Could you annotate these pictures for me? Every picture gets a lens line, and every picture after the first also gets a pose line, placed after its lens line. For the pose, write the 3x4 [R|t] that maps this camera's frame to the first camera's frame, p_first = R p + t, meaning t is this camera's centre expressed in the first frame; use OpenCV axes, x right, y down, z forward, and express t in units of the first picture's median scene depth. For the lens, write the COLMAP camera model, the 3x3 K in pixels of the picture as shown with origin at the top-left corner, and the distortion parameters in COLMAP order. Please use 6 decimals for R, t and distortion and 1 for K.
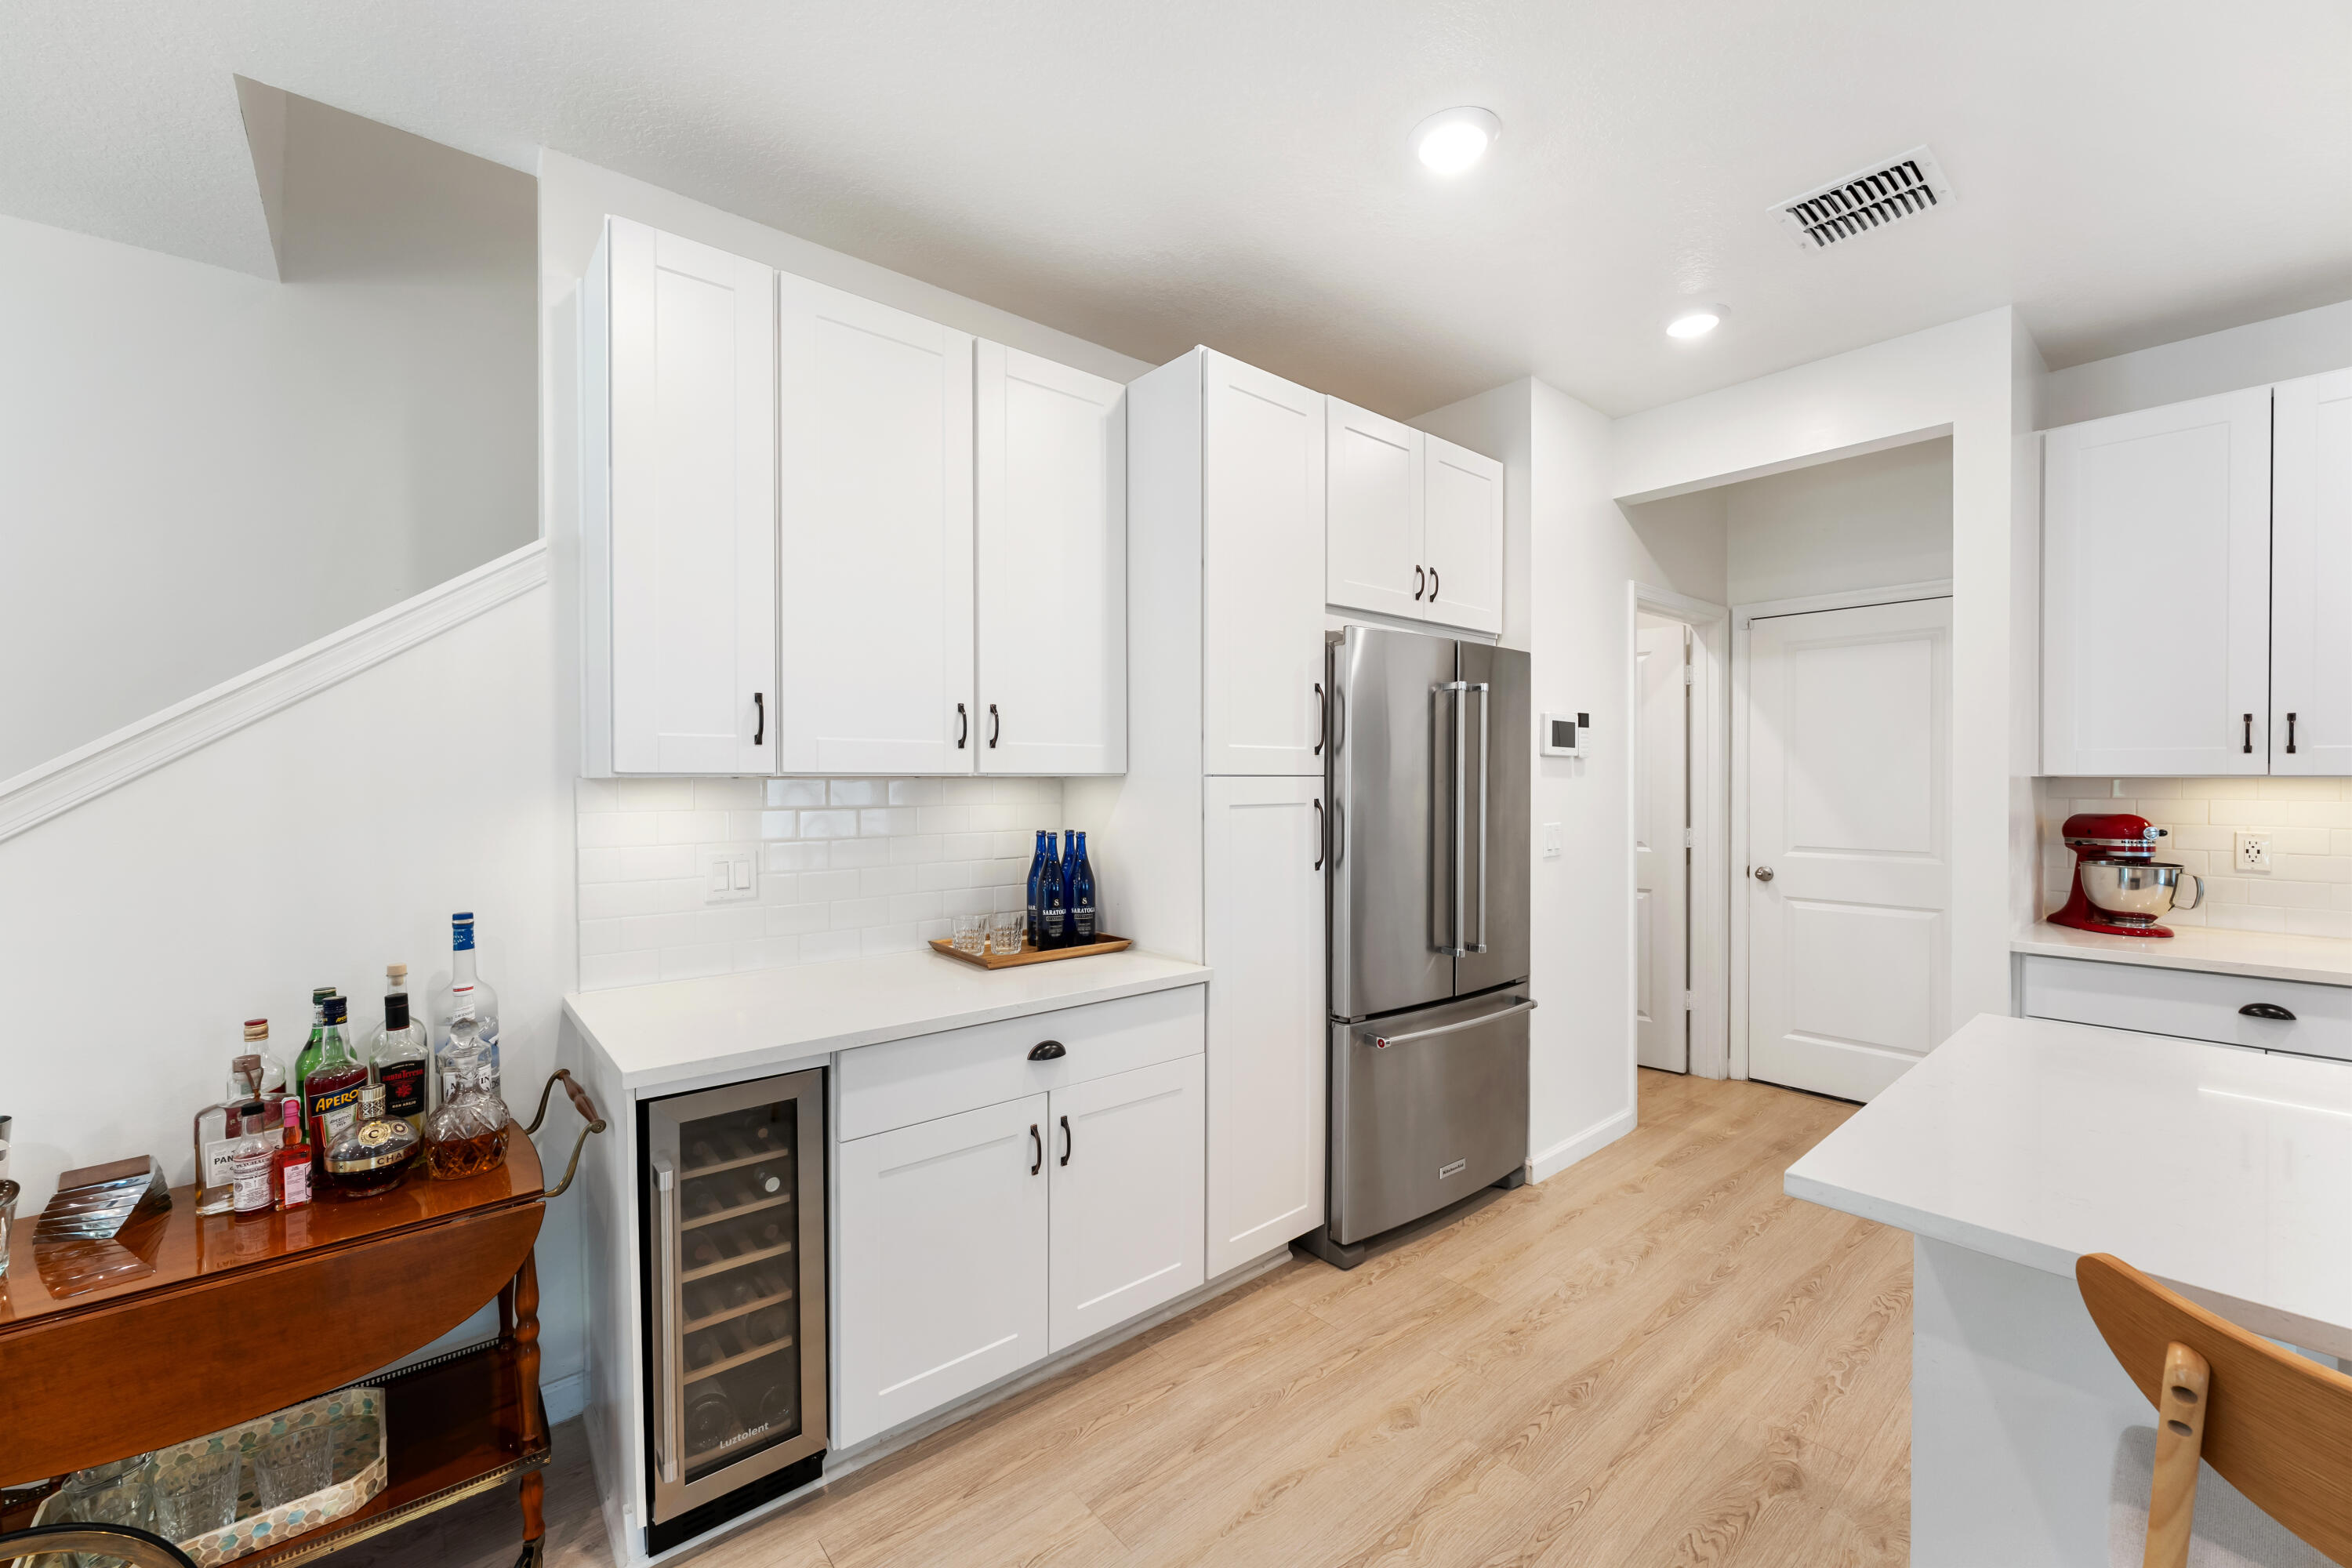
lens RADIAL K [[941.9, 0, 1174.9], [0, 941.9, 778.7], [0, 0, 1]] dist [-0.000281, -0.000447]
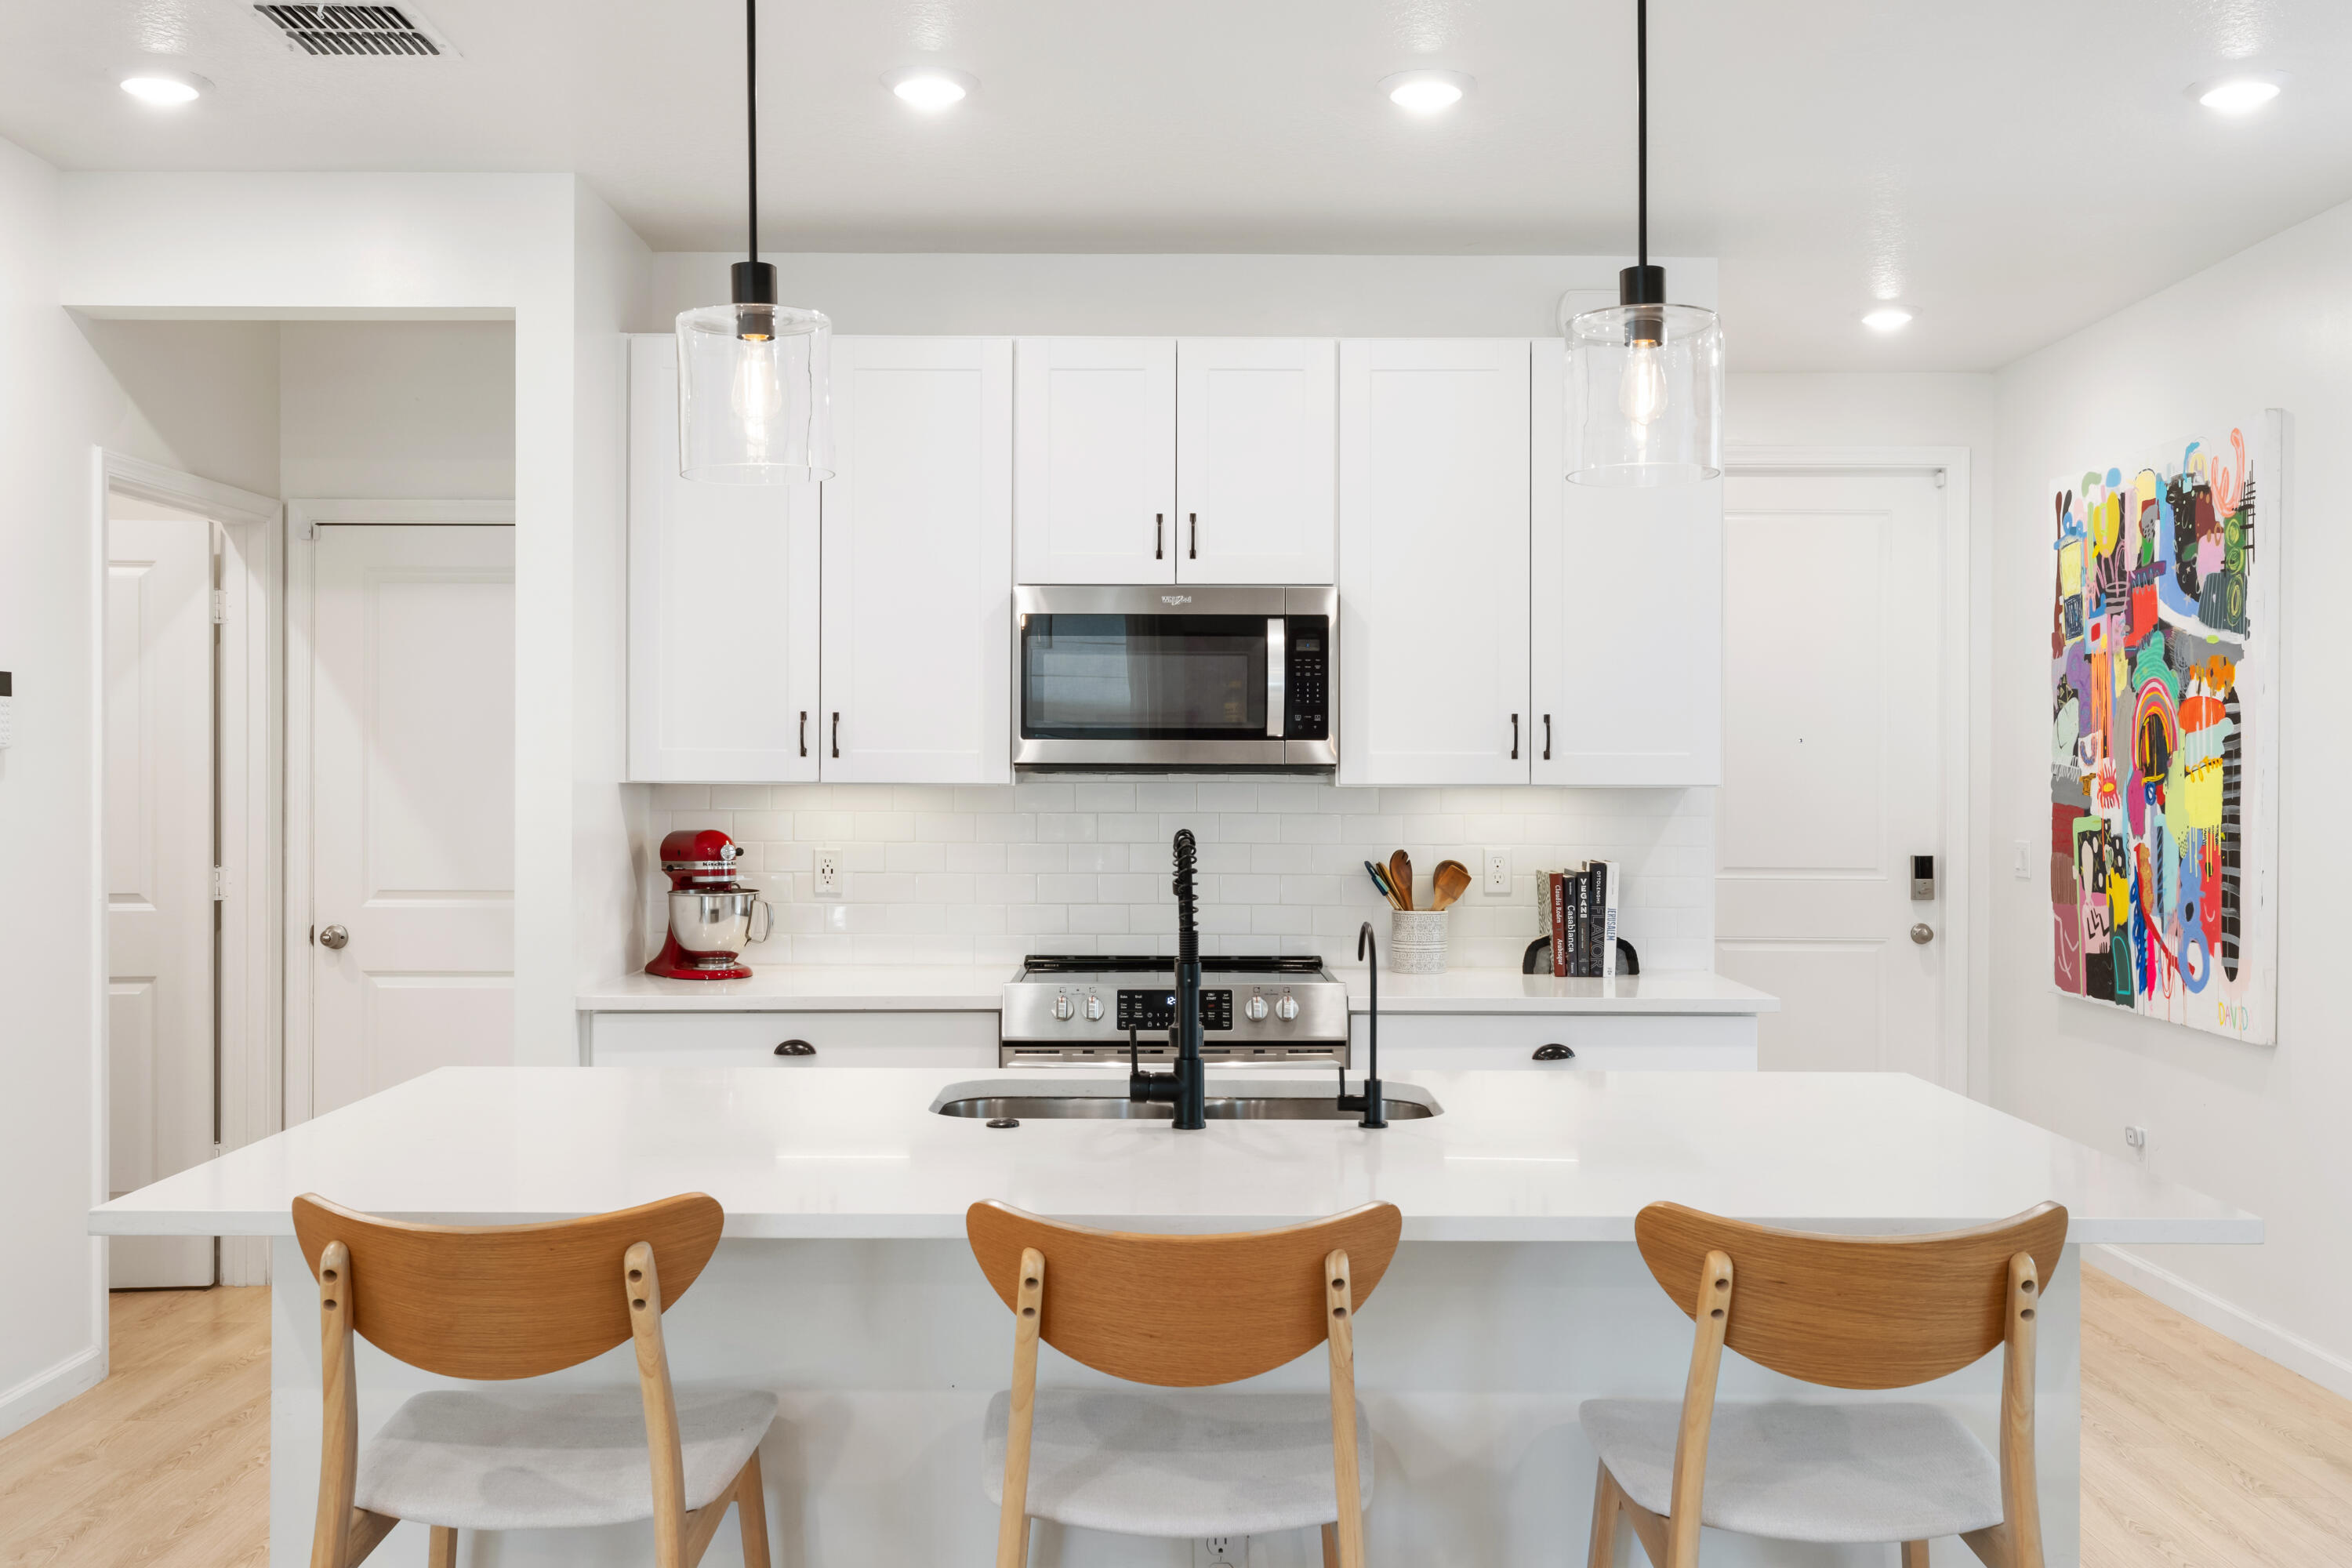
lens RADIAL K [[2064.8, 0, 1163.2], [0, 2064.8, 787.6], [0, 0, 1]] dist [-0.002244, -0.009452]
pose [[0.647009, 0.001784, 0.762481, -0.083033], [-0.004095, 0.999991, 0.001135, -0.001789], [-0.762472, -0.003857, 0.647010, -0.430687]]
